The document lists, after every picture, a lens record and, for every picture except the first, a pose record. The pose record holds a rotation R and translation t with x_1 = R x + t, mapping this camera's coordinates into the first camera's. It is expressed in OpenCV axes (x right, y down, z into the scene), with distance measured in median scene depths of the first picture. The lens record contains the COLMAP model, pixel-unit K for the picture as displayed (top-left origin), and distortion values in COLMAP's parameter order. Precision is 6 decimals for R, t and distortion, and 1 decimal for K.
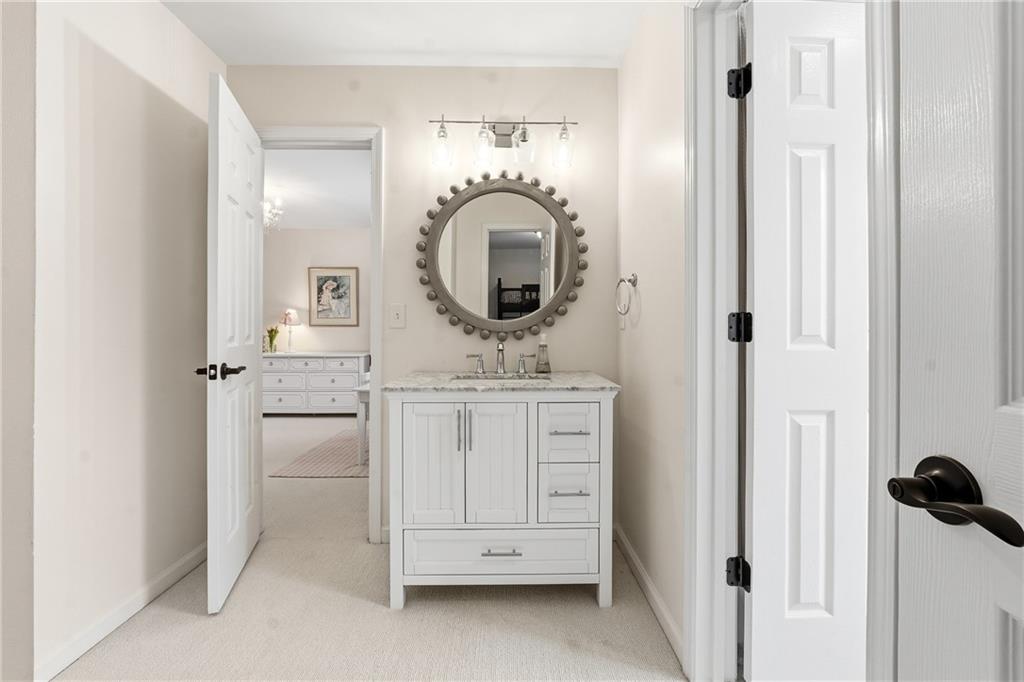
lens RADIAL K [[417.4, 0, 510.9], [0, 417.4, 330.9], [0, 0, 1]] dist [-0.025490, -0.000005]
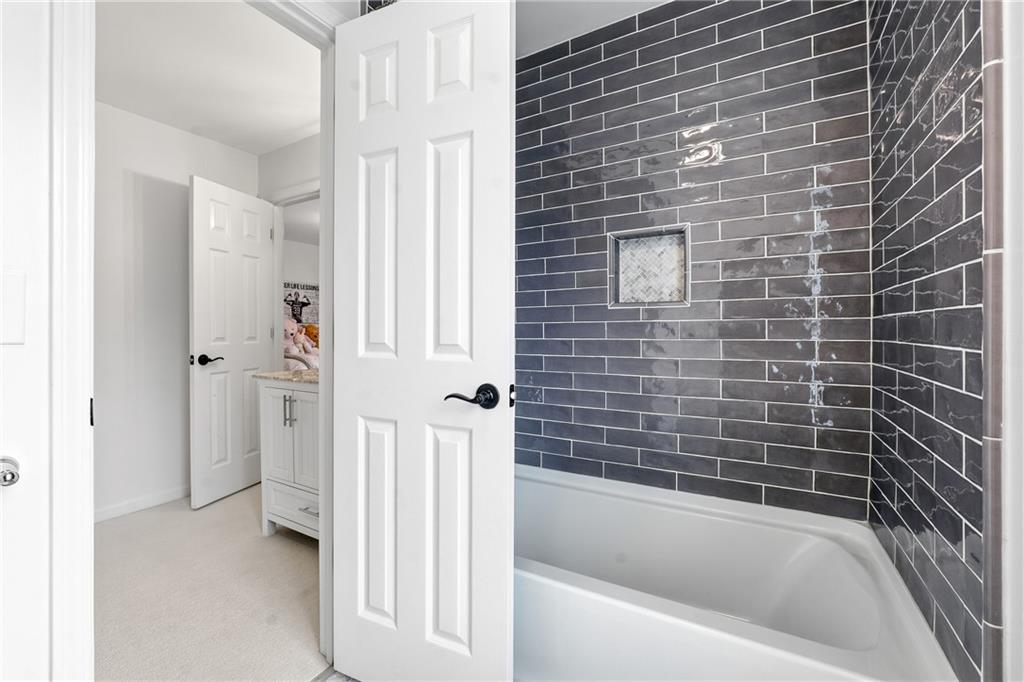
lens RADIAL K [[431.7, 0, 508.7], [0, 431.7, 335.2], [0, 0, 1]] dist [-0.020862, 0.000068]
pose [[0.852751, 0.009405, -0.522232, 1.198756], [-0.009321, 0.999953, 0.002788, -0.012250], [0.522234, 0.002490, 0.852799, 0.206873]]
